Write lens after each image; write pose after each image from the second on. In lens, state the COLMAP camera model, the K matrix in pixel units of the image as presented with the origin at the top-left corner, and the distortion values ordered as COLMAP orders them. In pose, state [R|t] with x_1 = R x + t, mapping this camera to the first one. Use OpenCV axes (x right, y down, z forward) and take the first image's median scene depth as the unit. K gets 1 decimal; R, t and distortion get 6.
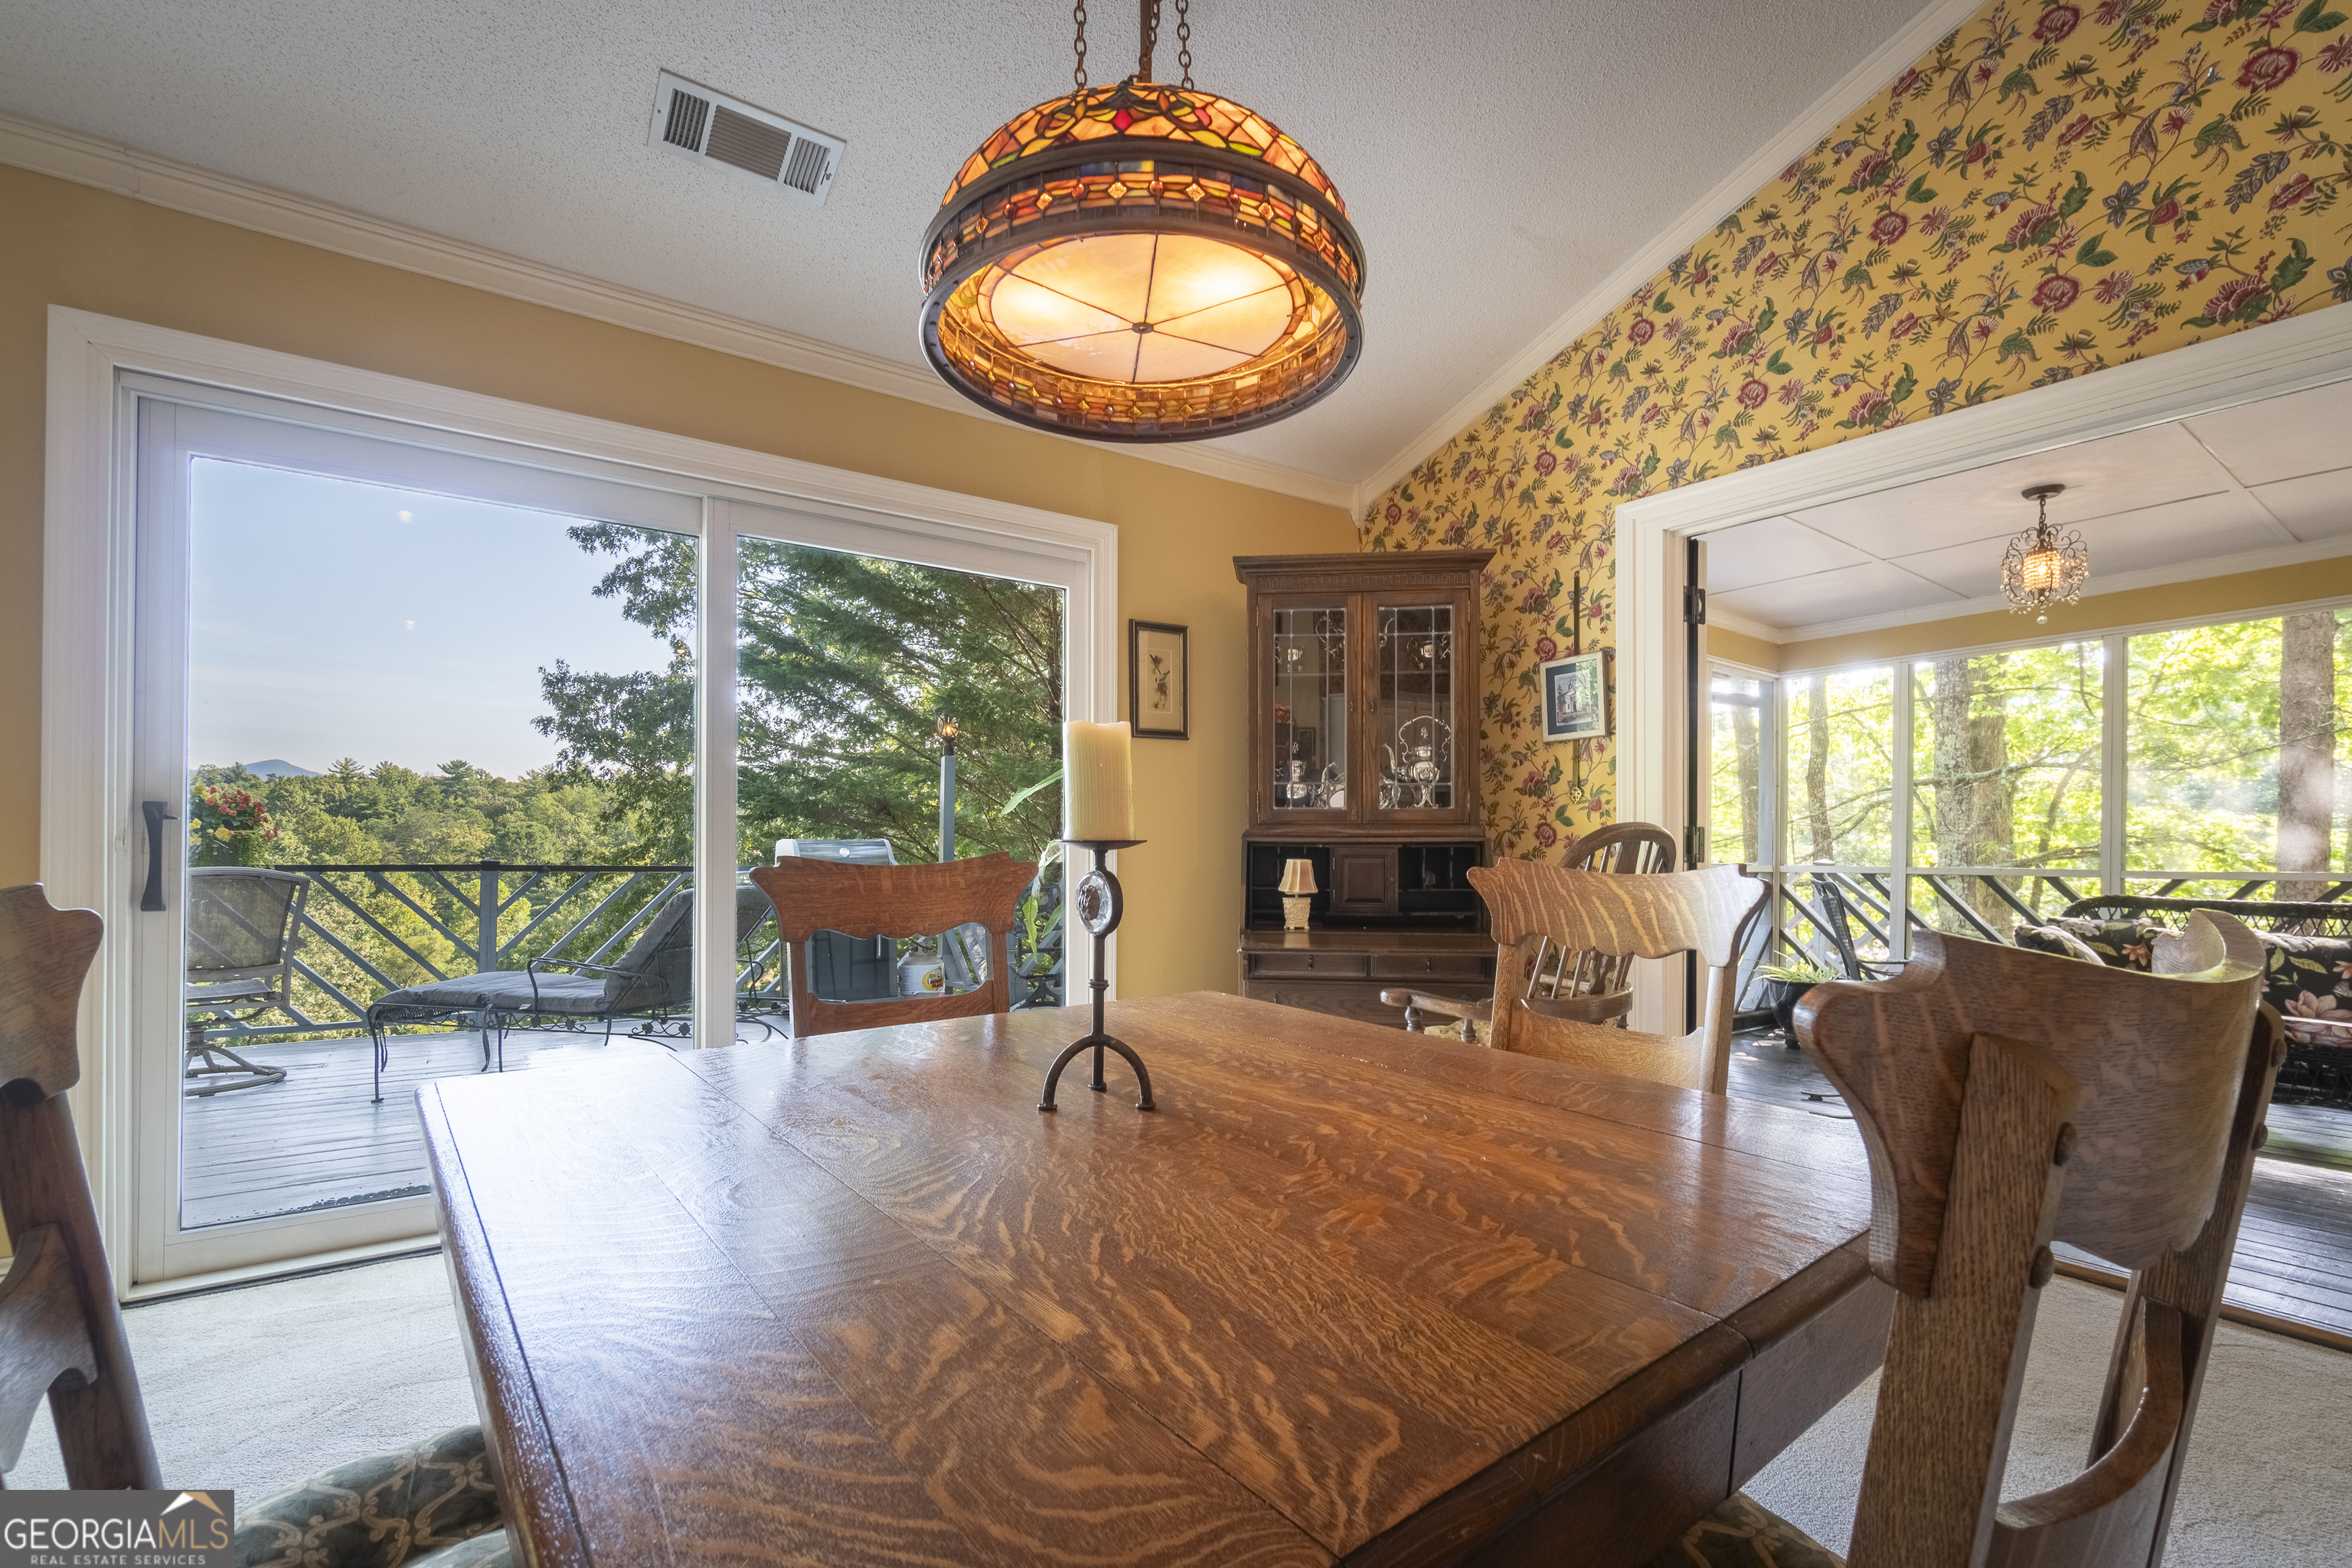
lens RADIAL K [[1025.0, 0, 1170.3], [0, 1025.0, 832.5], [0, 0, 1]] dist [-0.001248, 0.001203]
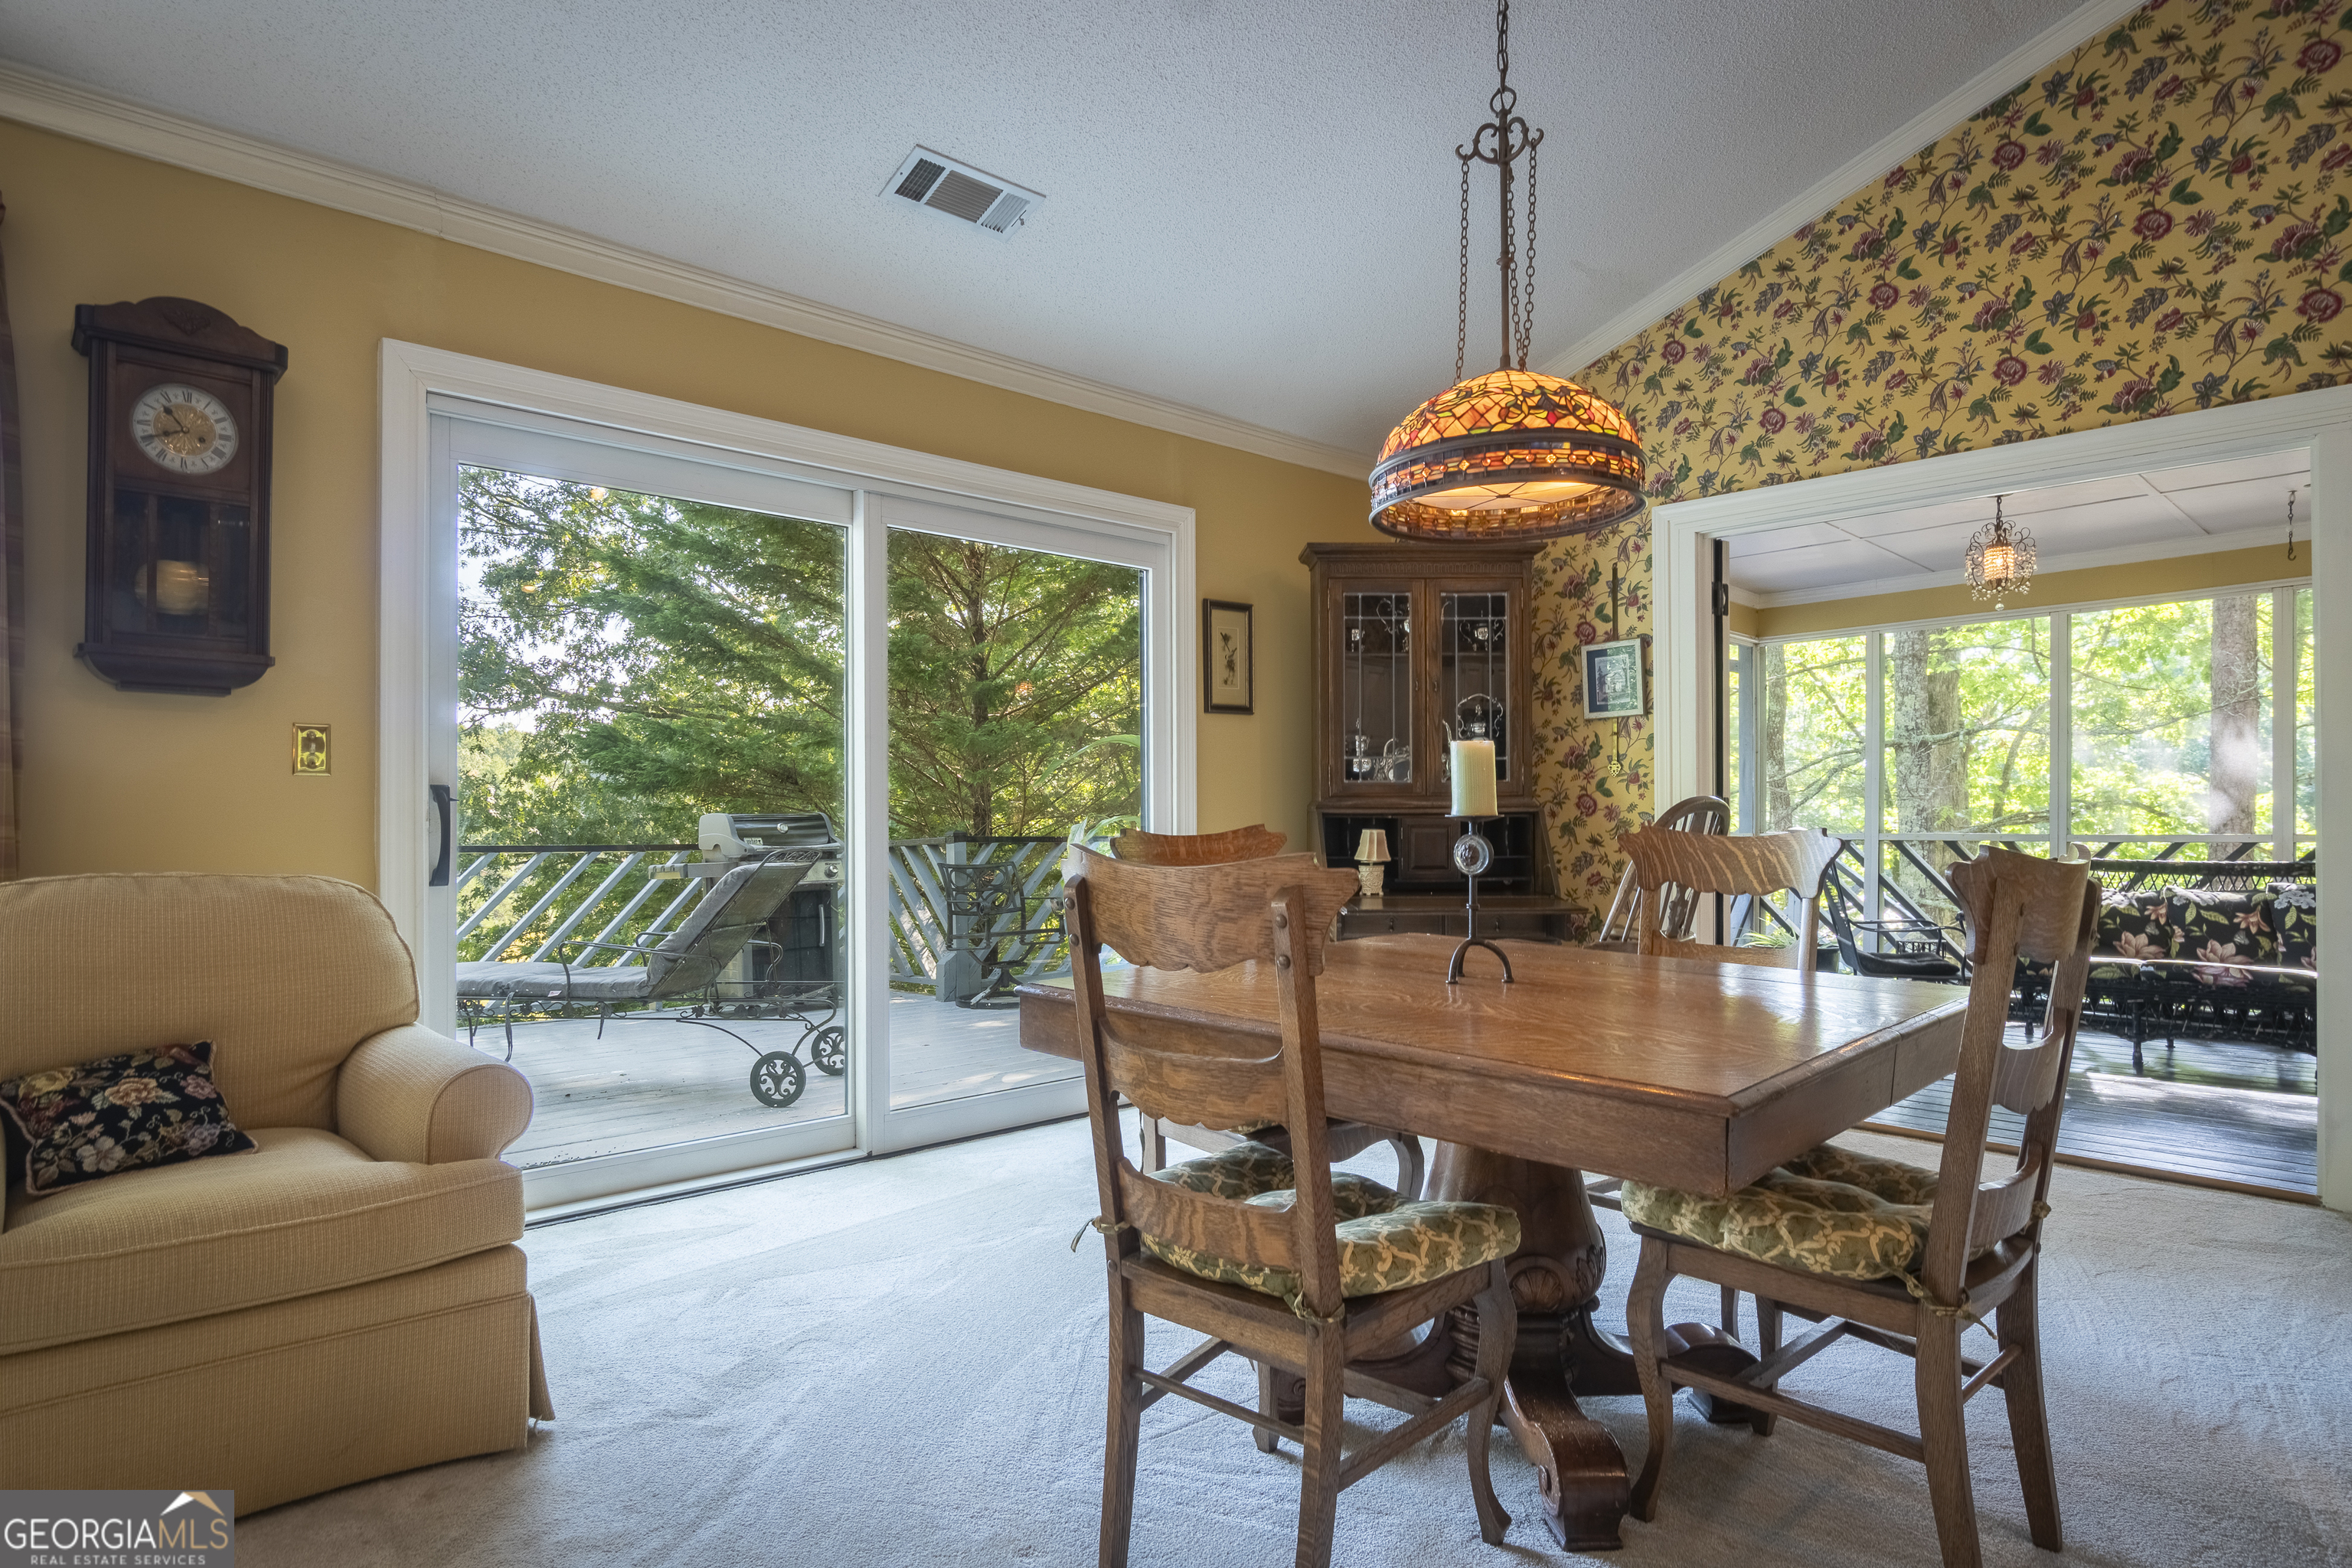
lens RADIAL K [[1321.6, 0, 1157.4], [0, 1321.6, 796.0], [0, 0, 1]] dist [-0.000282, -0.000388]
pose [[0.990128, -0.005269, 0.140065, -0.286702], [0.005649, 0.999981, -0.002313, -0.006907], [-0.140050, 0.003081, 0.990140, -0.326015]]
